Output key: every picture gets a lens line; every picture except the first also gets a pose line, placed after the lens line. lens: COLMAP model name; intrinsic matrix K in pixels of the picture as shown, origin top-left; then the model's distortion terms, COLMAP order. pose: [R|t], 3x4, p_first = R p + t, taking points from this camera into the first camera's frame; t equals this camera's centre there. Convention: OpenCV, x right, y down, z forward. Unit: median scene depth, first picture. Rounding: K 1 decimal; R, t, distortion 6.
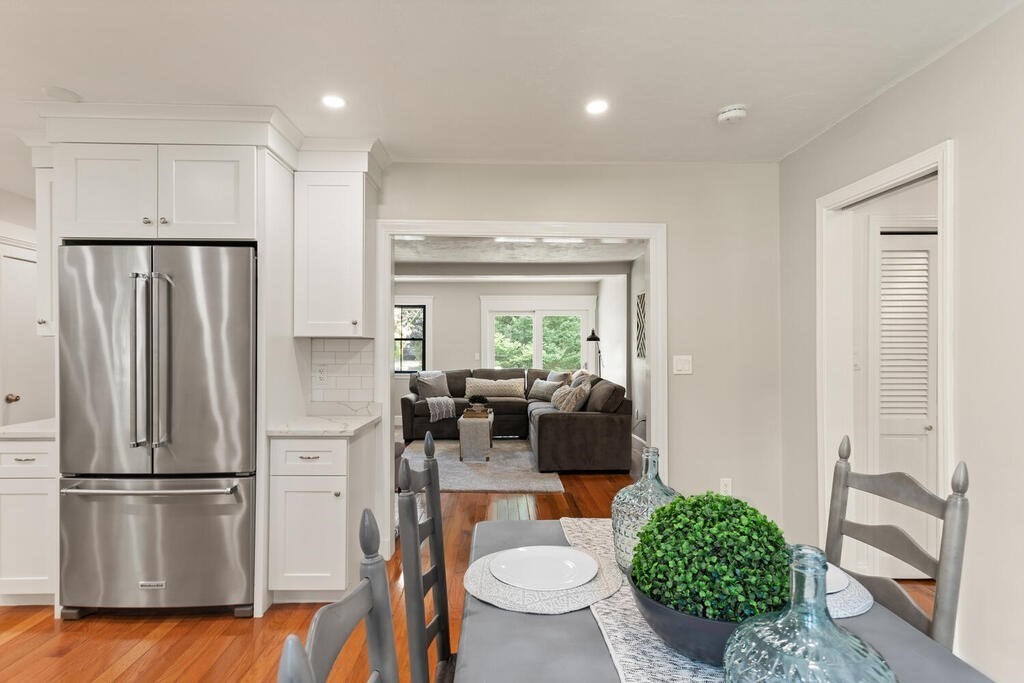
lens RADIAL K [[491.3, 0, 512.0], [0, 491.3, 341.5], [0, 0, 1]] dist [0.028796, 0.000253]
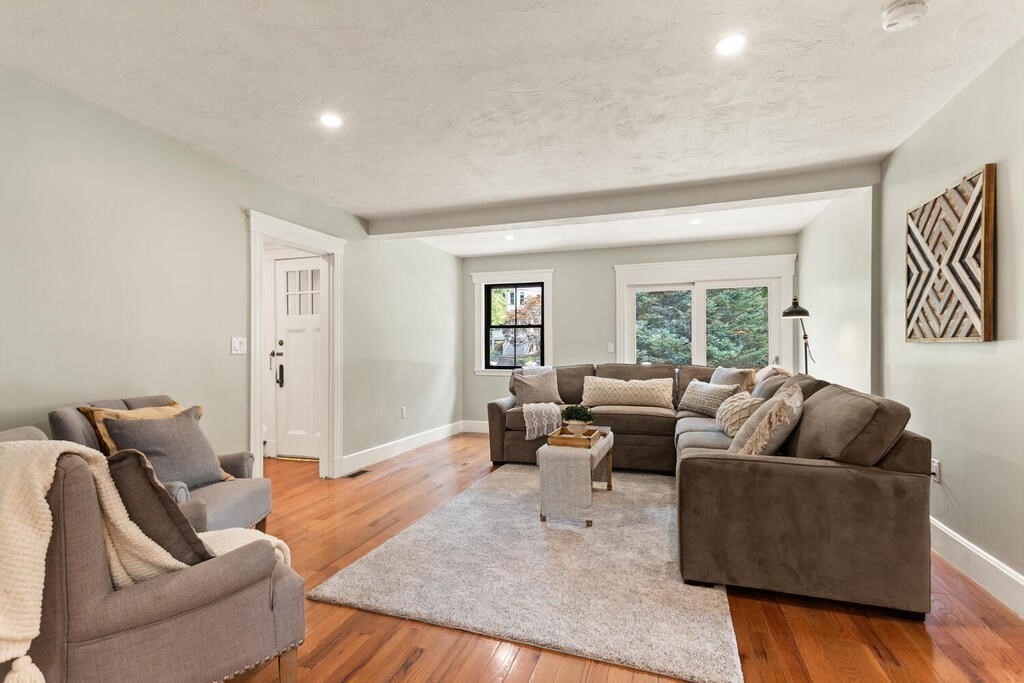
lens RADIAL K [[491.3, 0, 512.0], [0, 491.3, 341.5], [0, 0, 1]] dist [0.028796, 0.000253]
pose [[0.946459, -0.007879, -0.322727, 0.037223], [0.009108, 0.999956, 0.002296, 0.024479], [0.322695, -0.005112, 0.946489, 0.338457]]
